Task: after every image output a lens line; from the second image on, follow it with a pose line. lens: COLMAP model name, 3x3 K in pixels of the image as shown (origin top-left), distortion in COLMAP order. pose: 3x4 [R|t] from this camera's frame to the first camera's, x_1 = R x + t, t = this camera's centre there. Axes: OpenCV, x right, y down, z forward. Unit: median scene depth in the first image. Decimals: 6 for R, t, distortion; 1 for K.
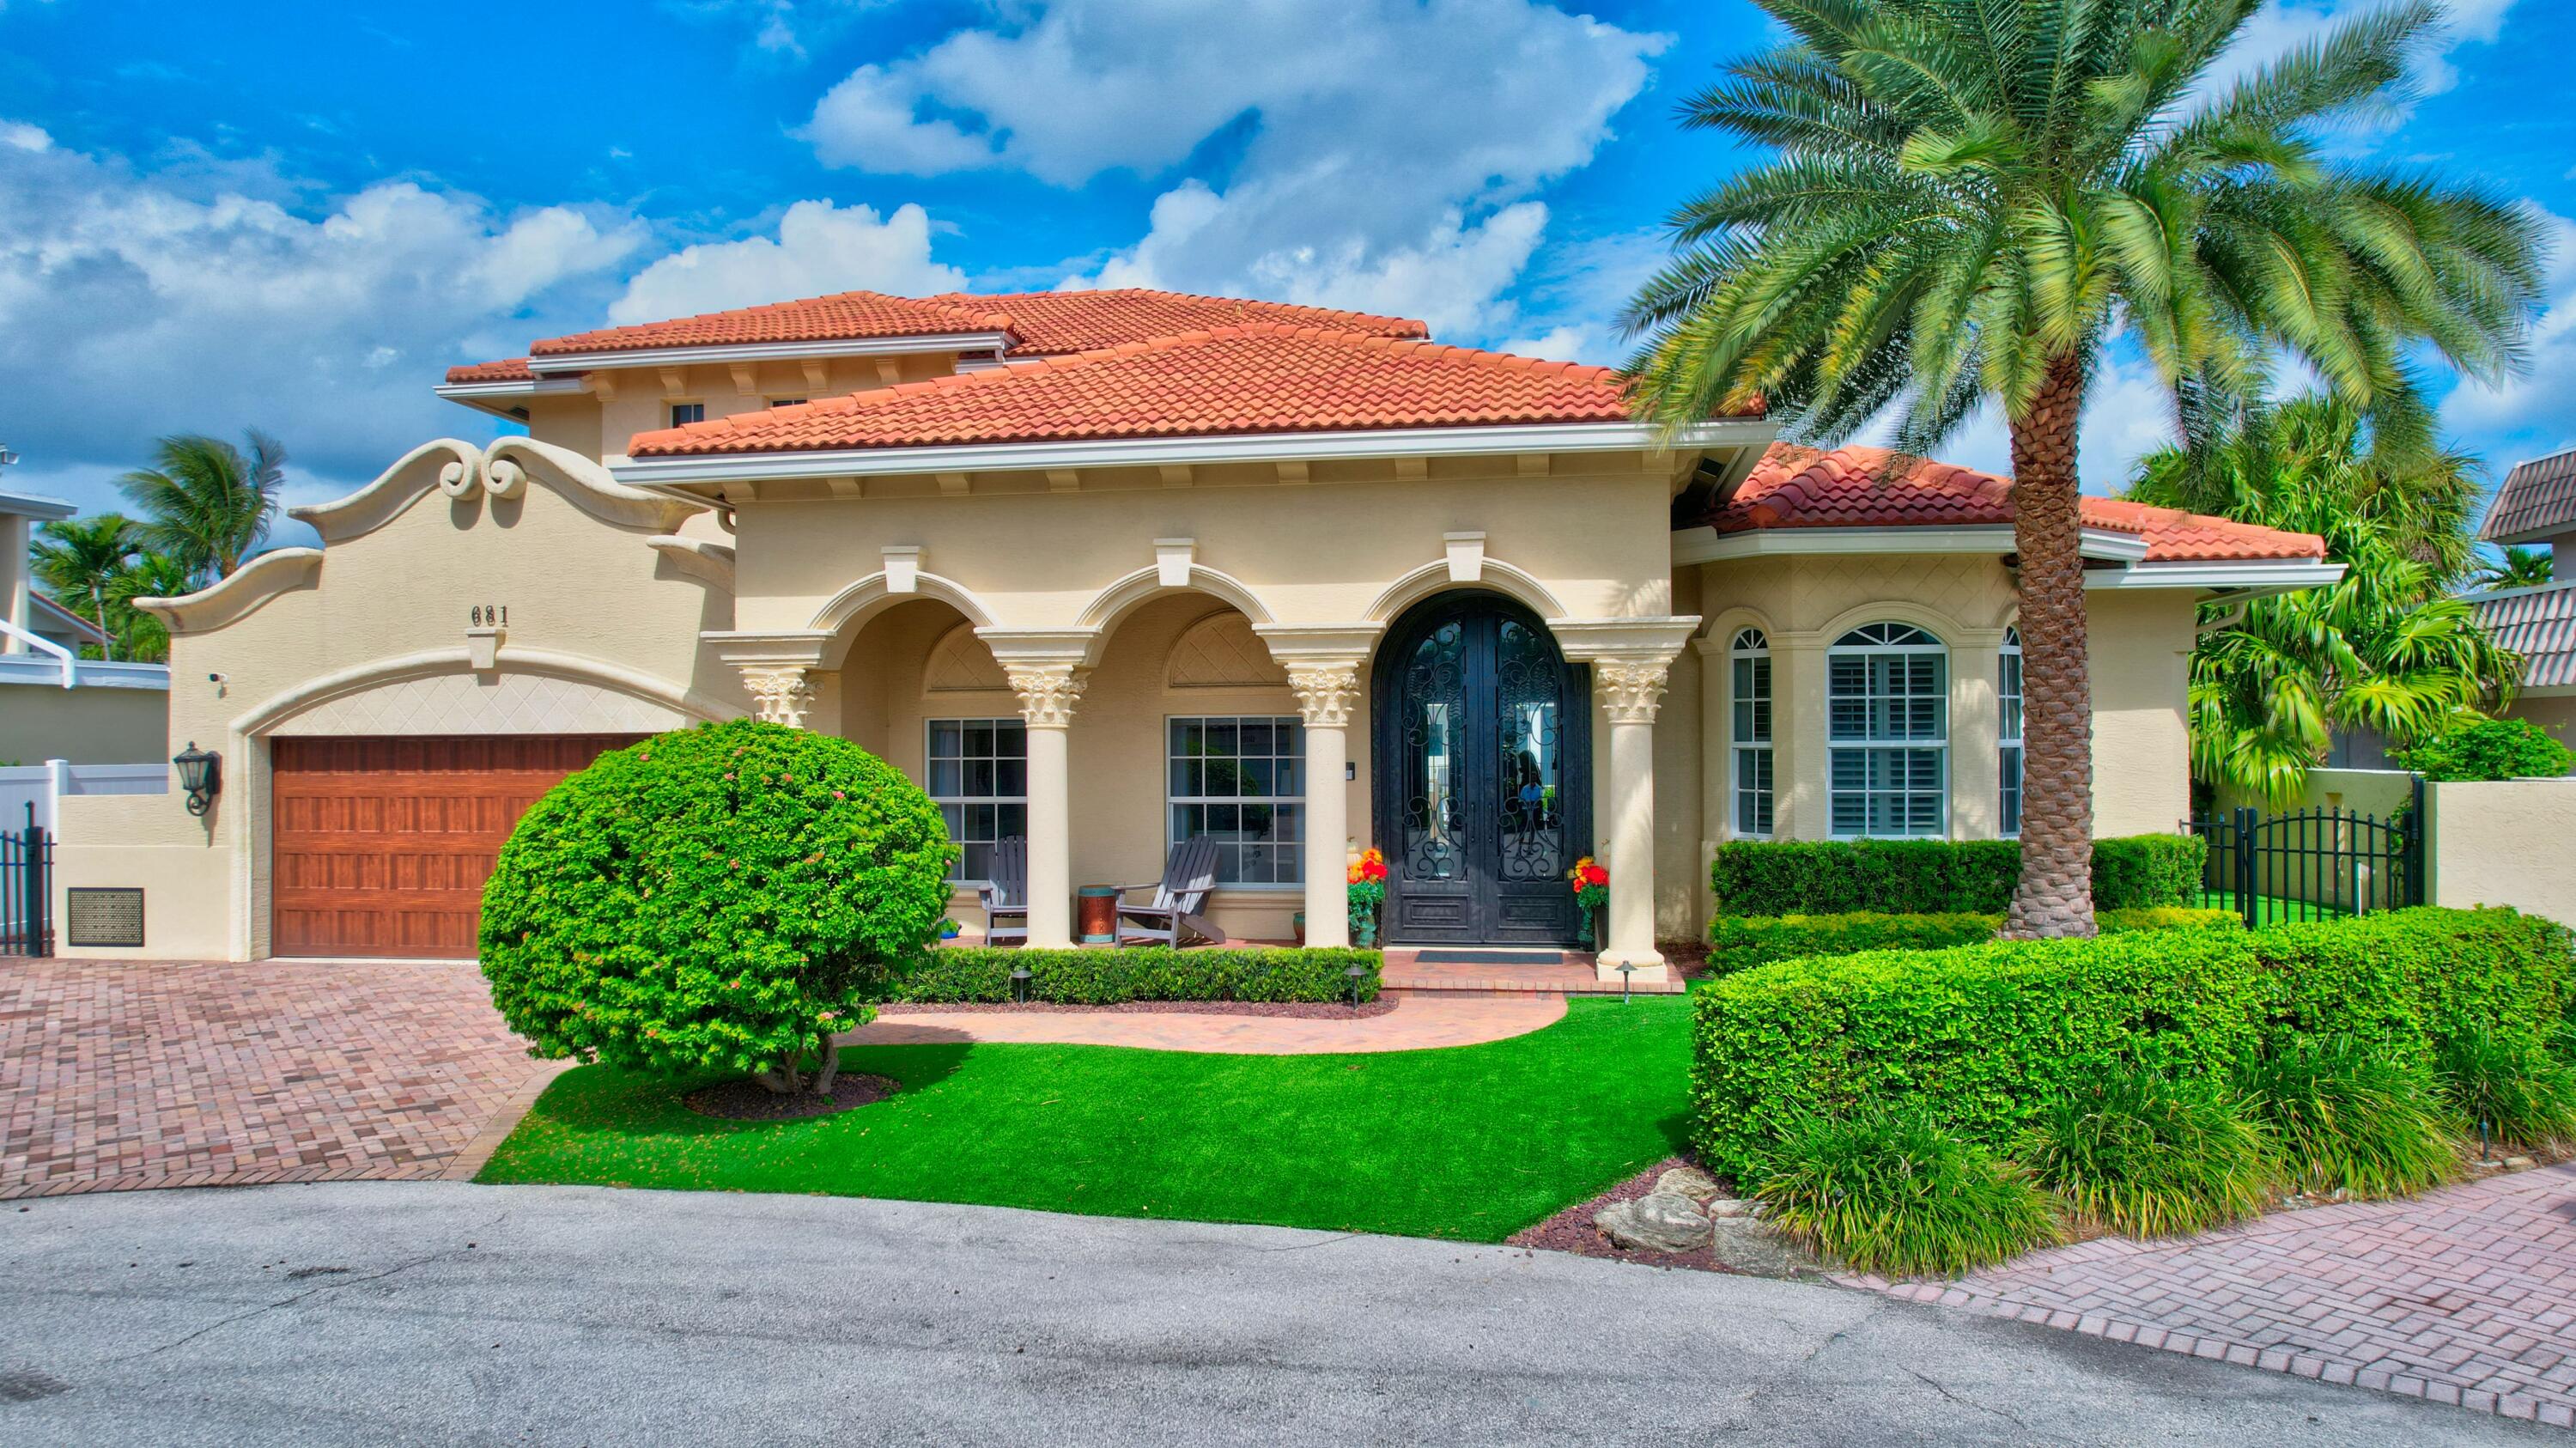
lens RADIAL K [[1650.4, 0, 1300.8], [0, 1650.4, 727.4], [0, 0, 1]] dist [-0.077125, 0.068739]
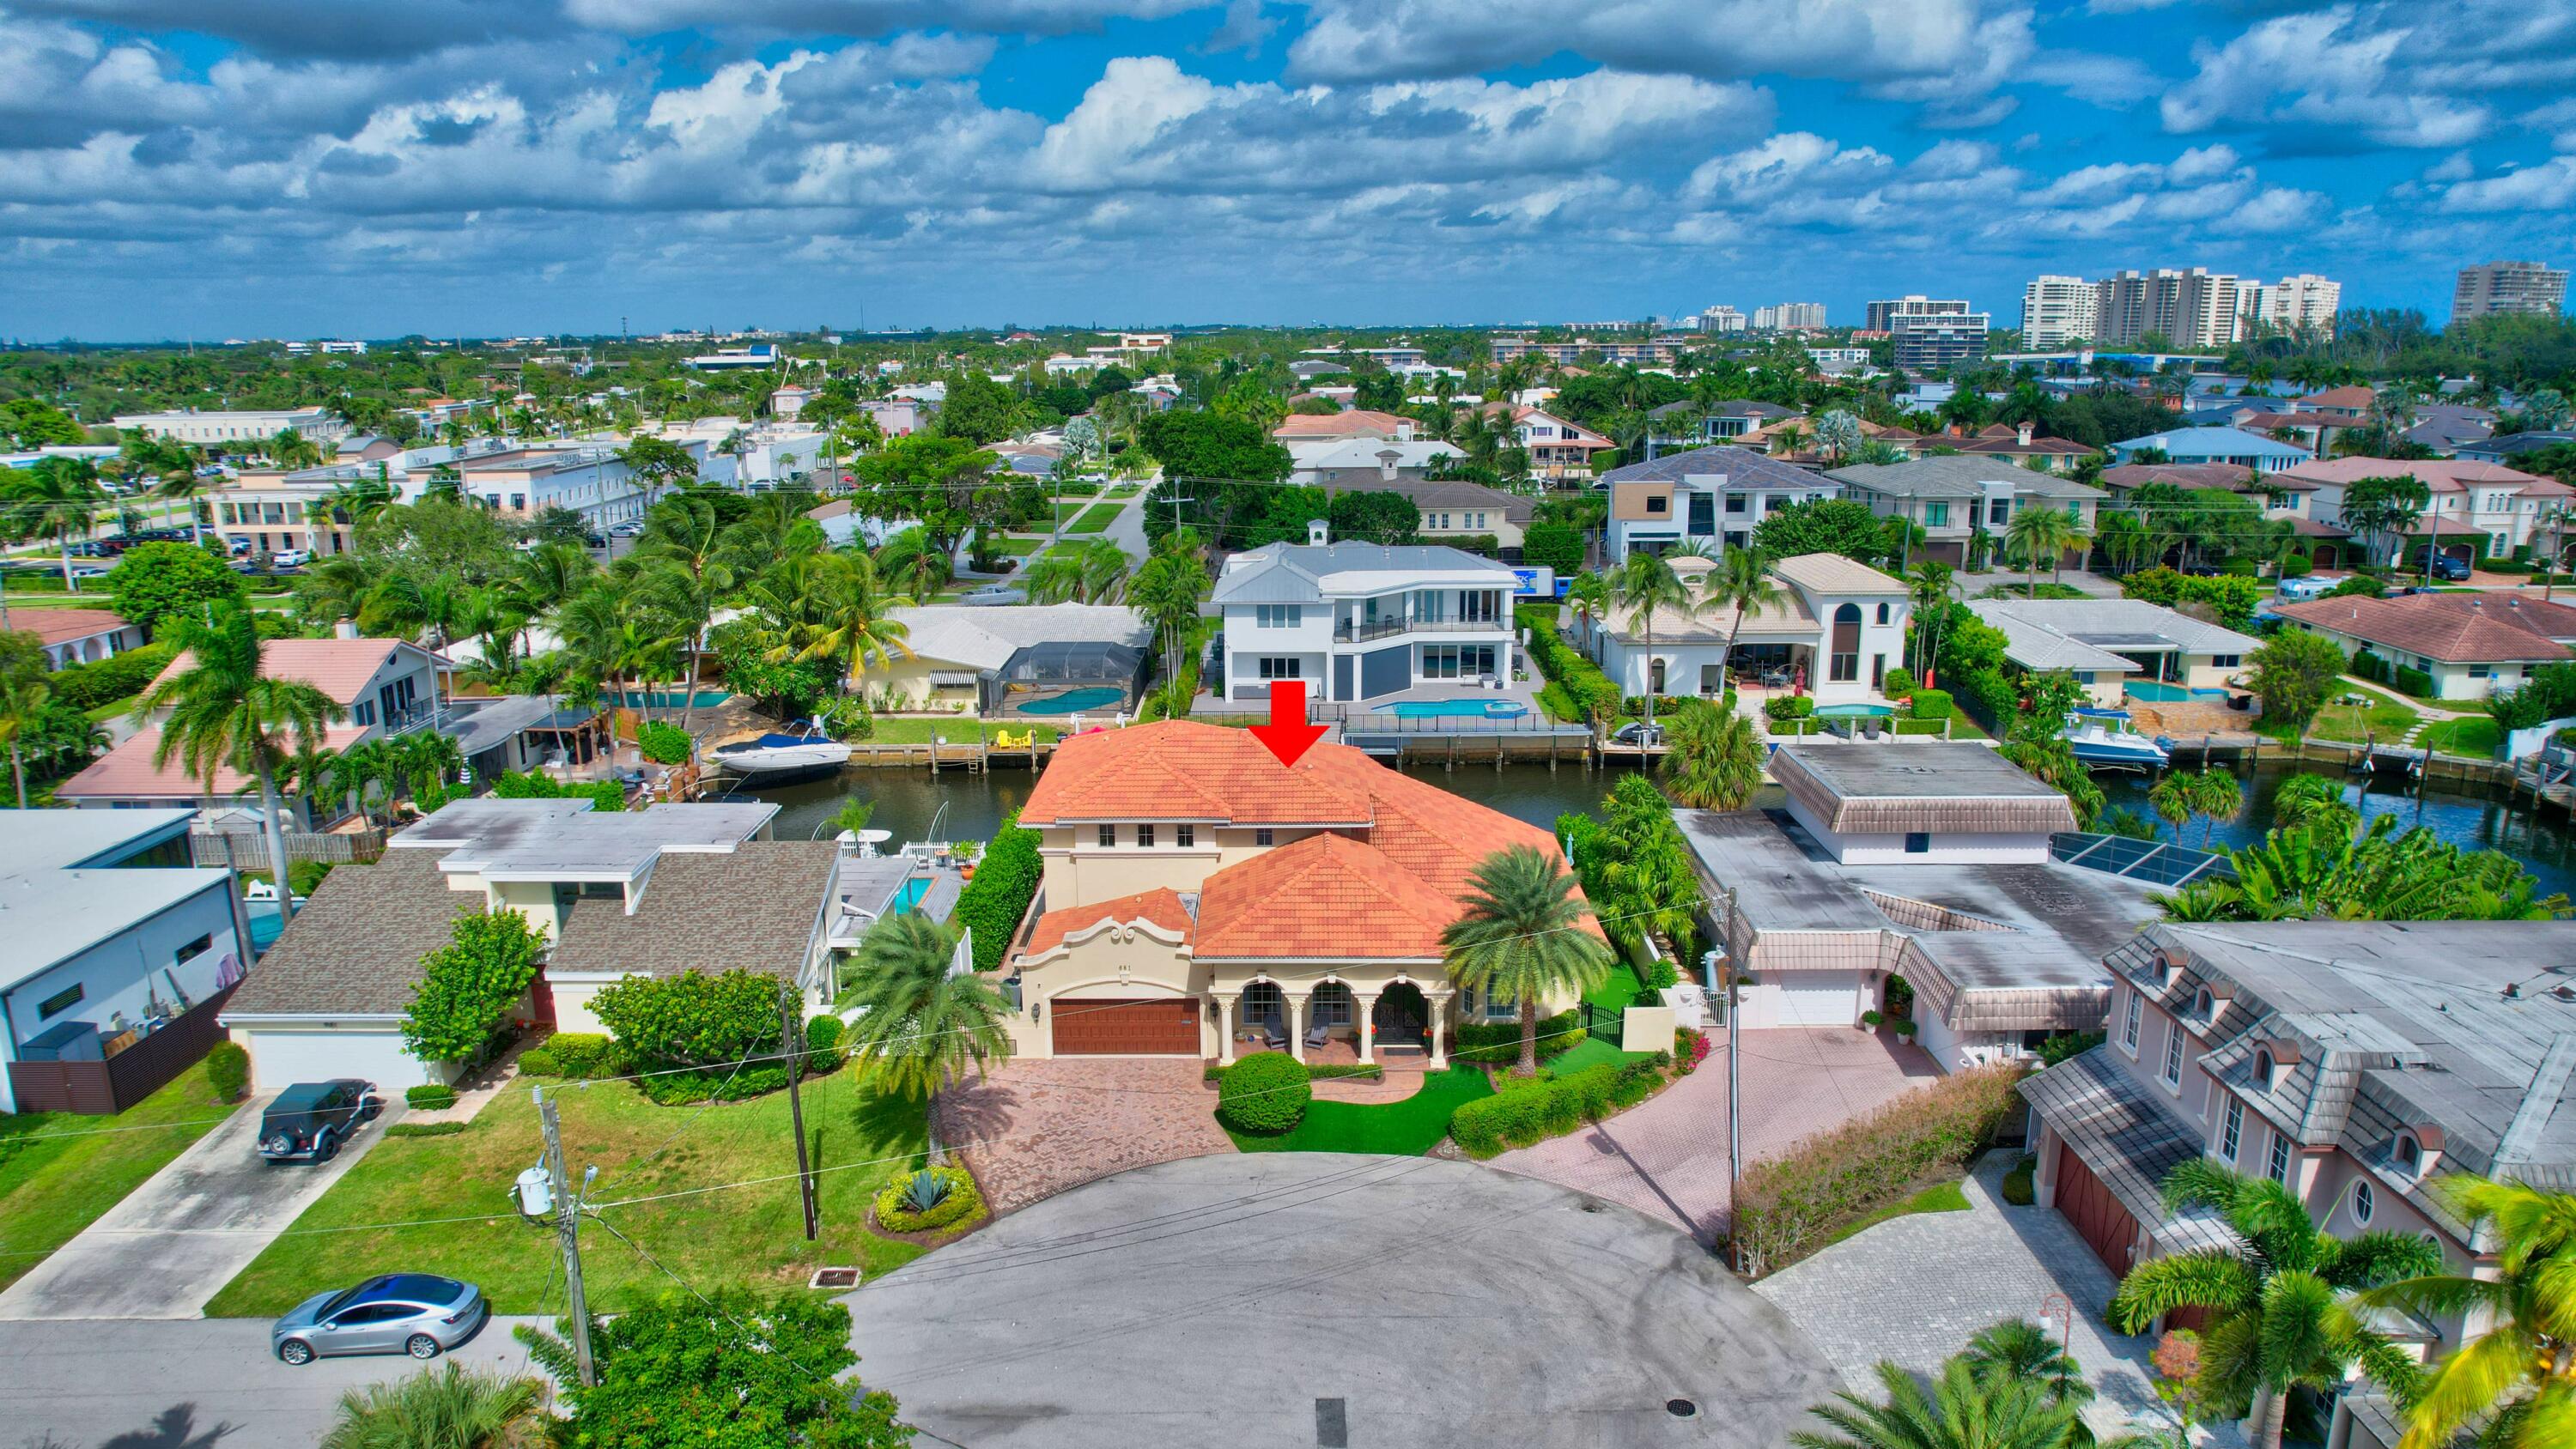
lens RADIAL K [[1650.0, 0, 1279.3], [0, 1650.0, 720.4], [0, 0, 1]] dist [-0.077125, 0.068739]
pose [[0.990717, -0.035017, 0.131353, -0.725841], [0.001908, 0.969740, 0.244131, -1.733208], [-0.135927, -0.241614, 0.960805, -2.793206]]
